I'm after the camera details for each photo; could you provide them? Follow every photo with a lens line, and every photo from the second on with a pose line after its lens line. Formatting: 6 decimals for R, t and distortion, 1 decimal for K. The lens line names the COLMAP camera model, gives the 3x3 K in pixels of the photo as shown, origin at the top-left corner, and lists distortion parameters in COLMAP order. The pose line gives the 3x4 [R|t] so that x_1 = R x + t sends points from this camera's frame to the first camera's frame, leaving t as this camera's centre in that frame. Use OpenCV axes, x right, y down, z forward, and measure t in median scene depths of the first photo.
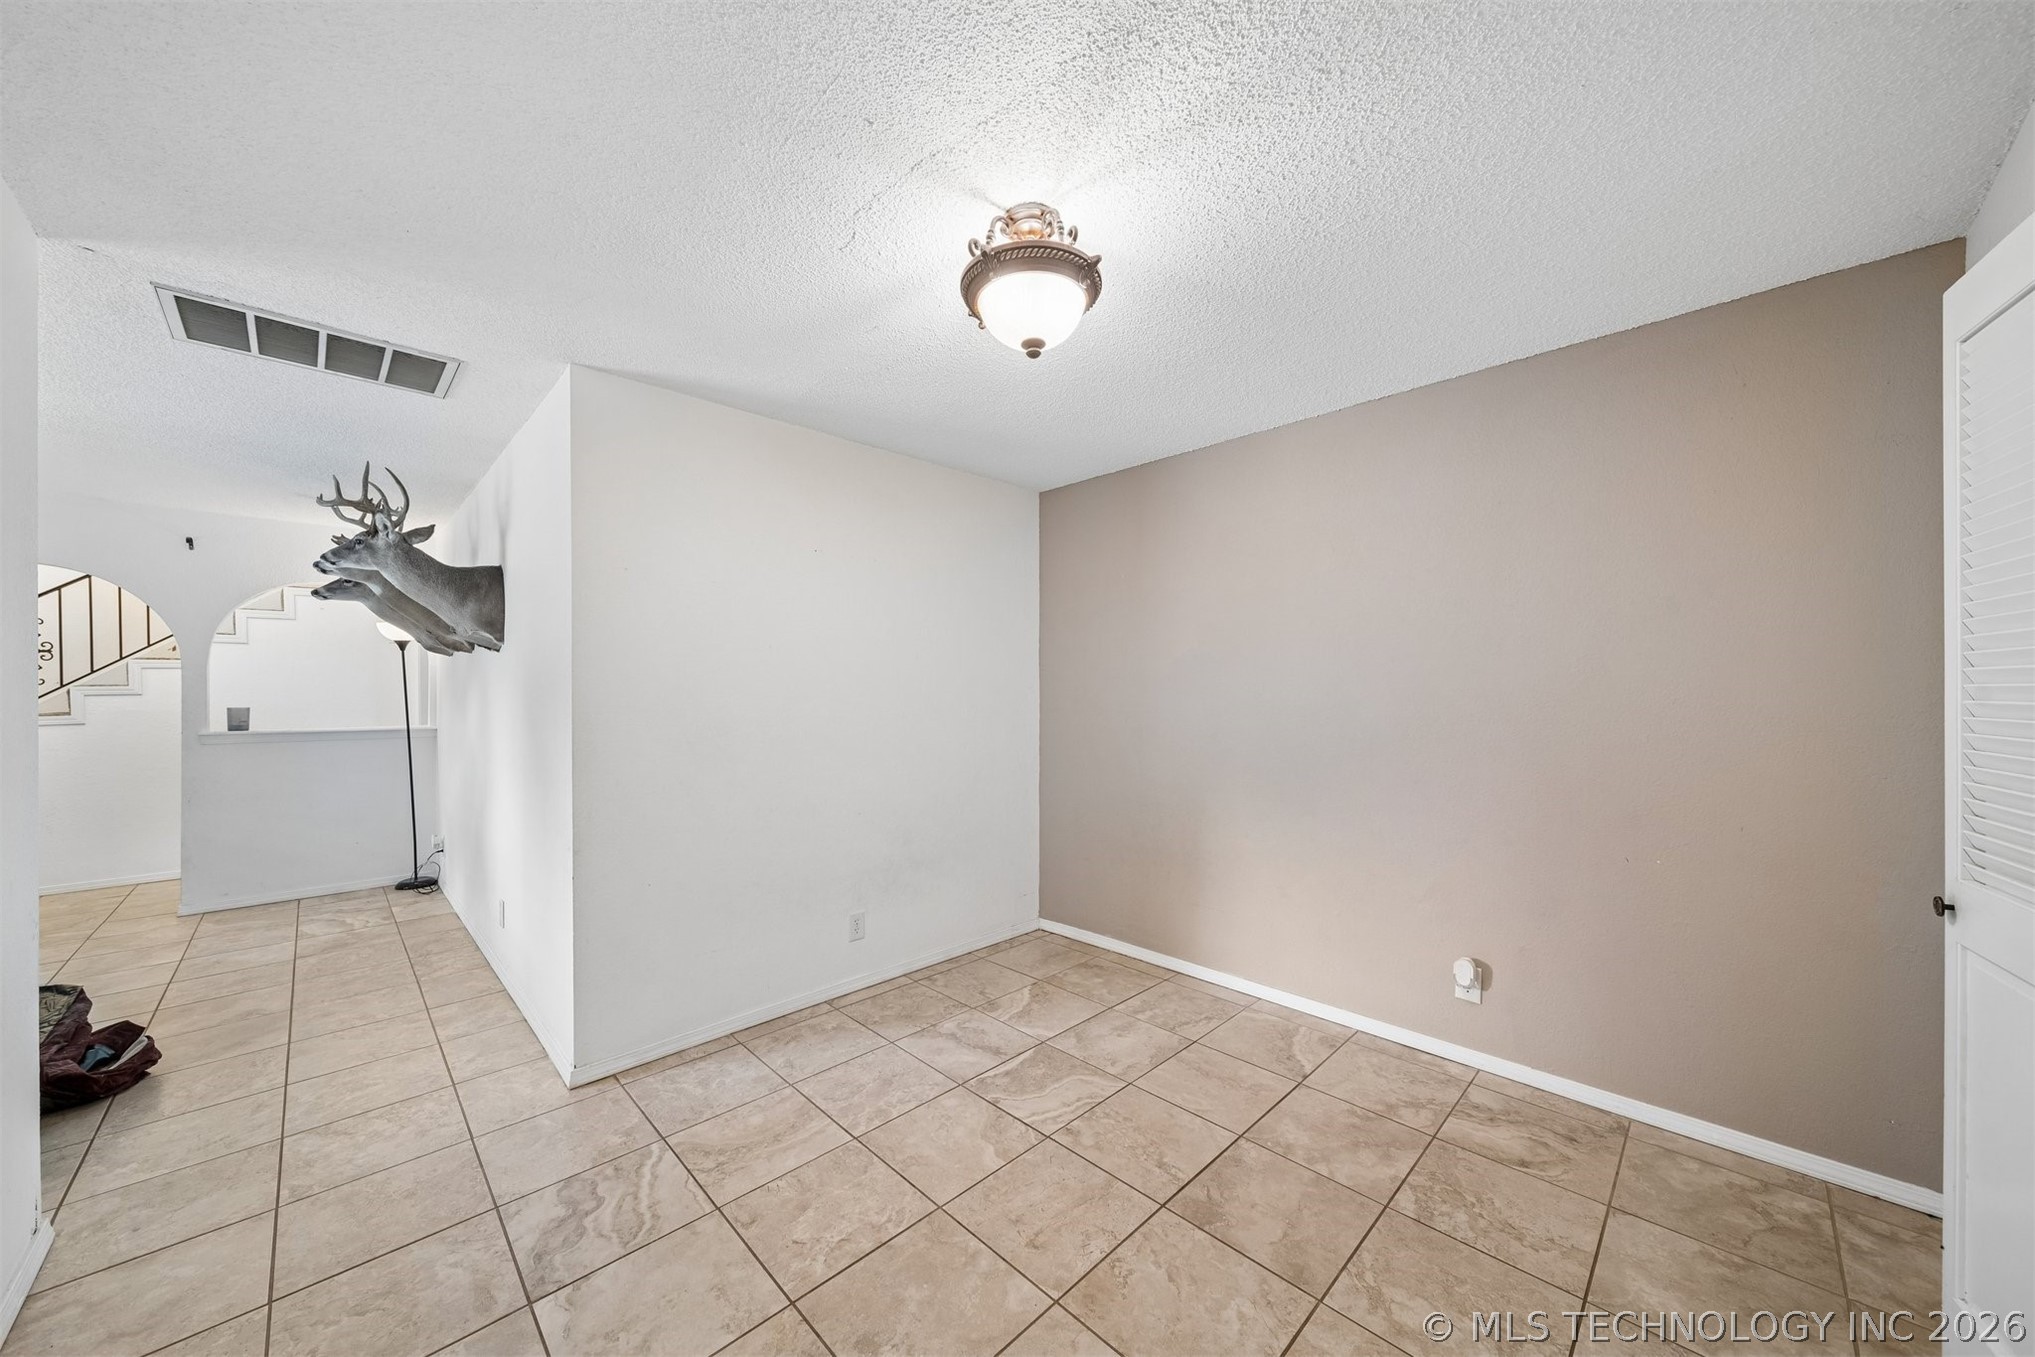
lens RADIAL K [[716.9, 0, 1019.6], [0, 716.9, 682.3], [0, 0, 1]] dist [-0.002838, -0.000836]
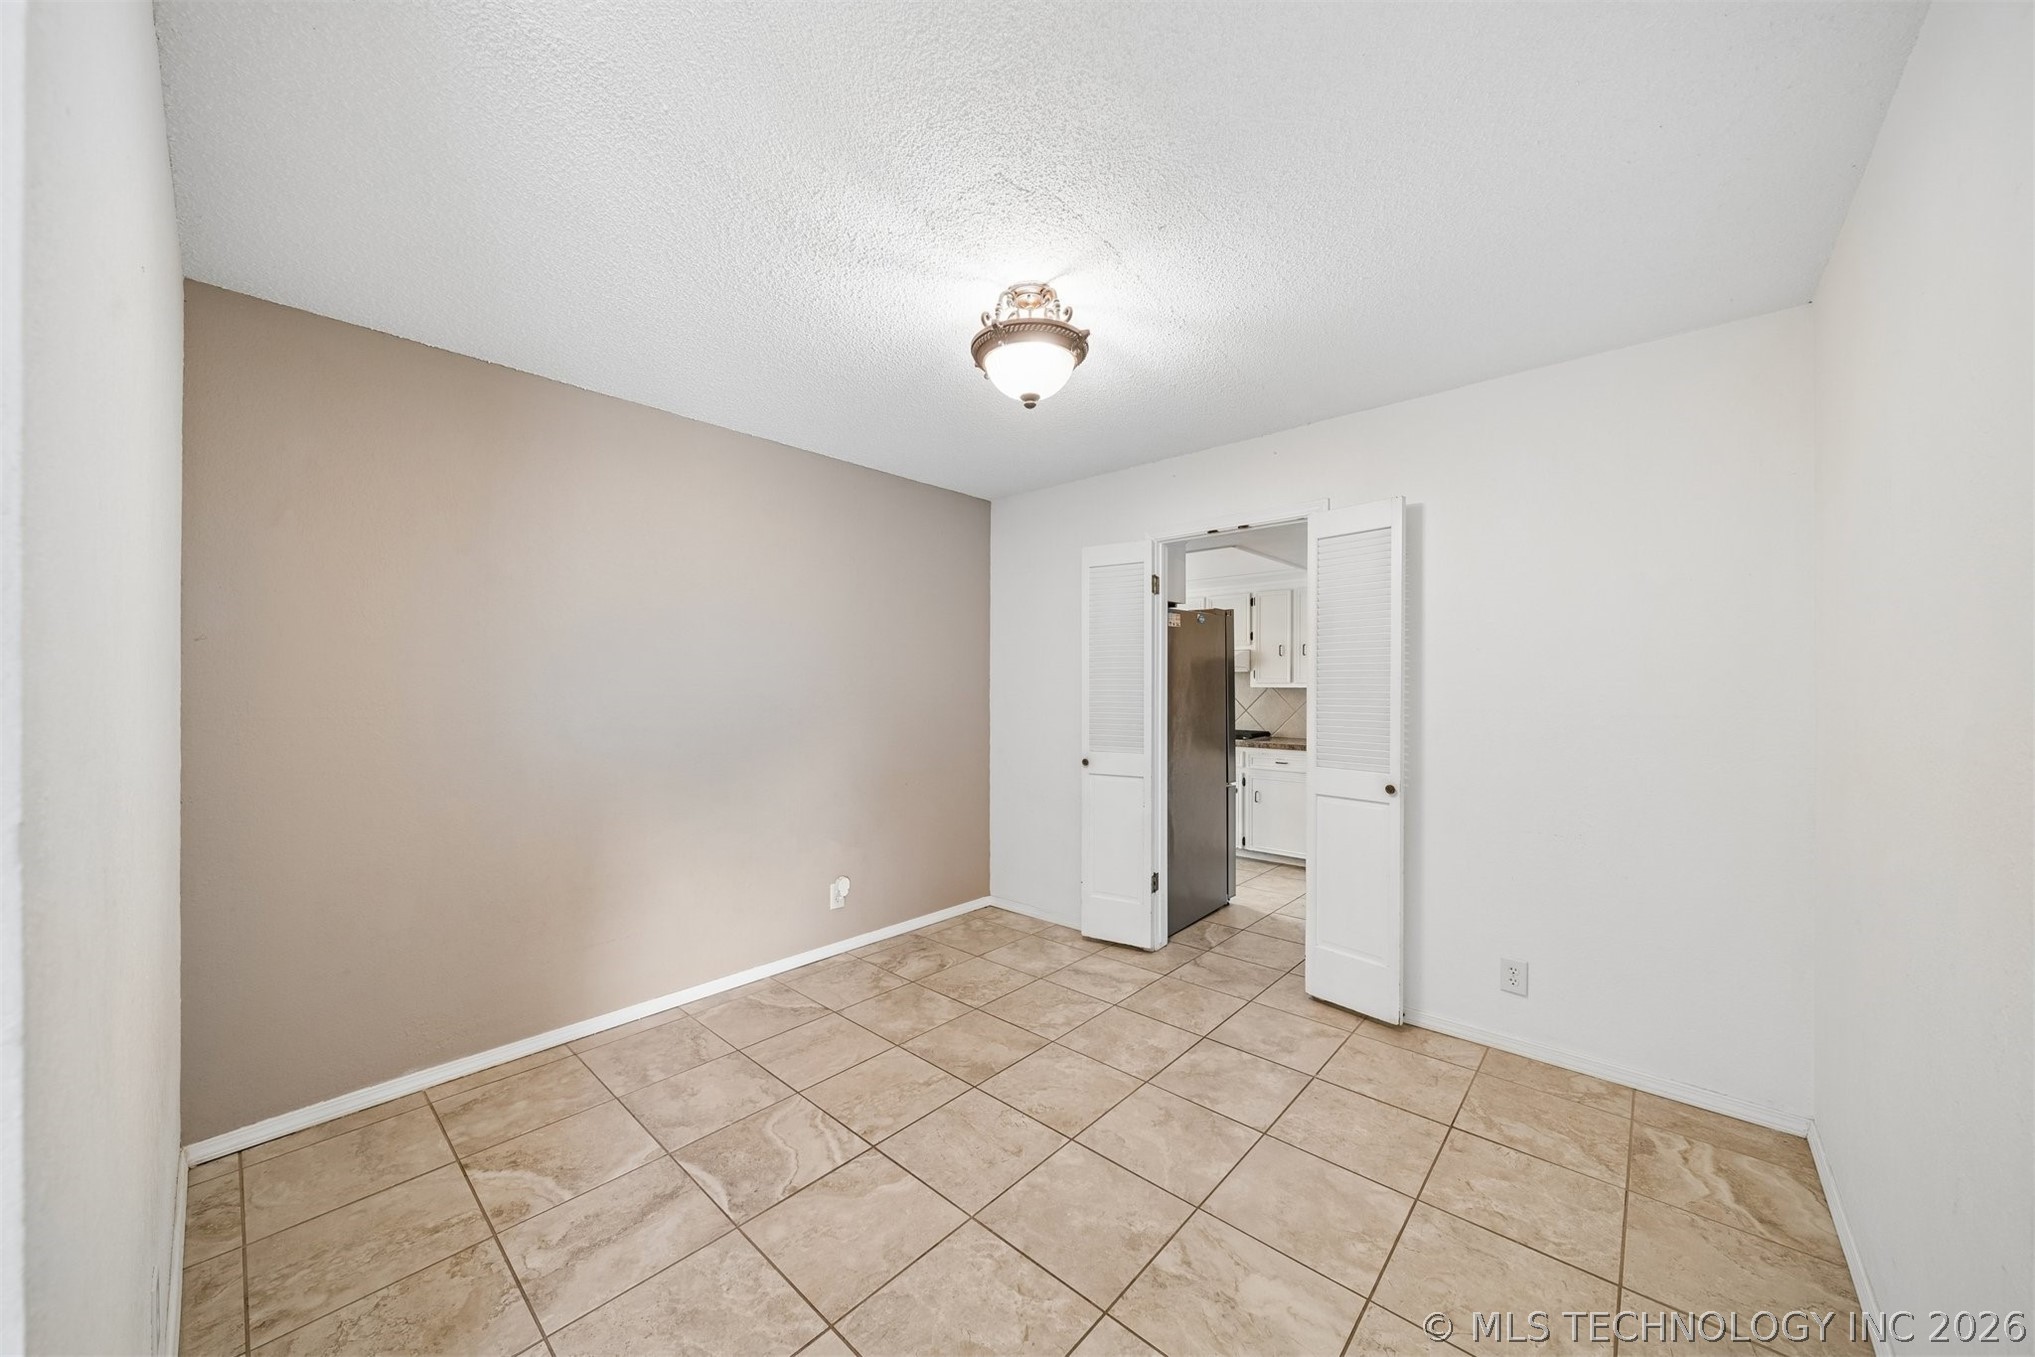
lens RADIAL K [[716.9, 0, 1018.9], [0, 716.9, 689.5], [0, 0, 1]] dist [-0.002838, -0.000836]
pose [[-0.065218, -0.001765, 0.997869, -0.883849], [-0.011962, 0.999928, 0.000987, 0.010075], [-0.997799, -0.011872, -0.065234, 0.819007]]
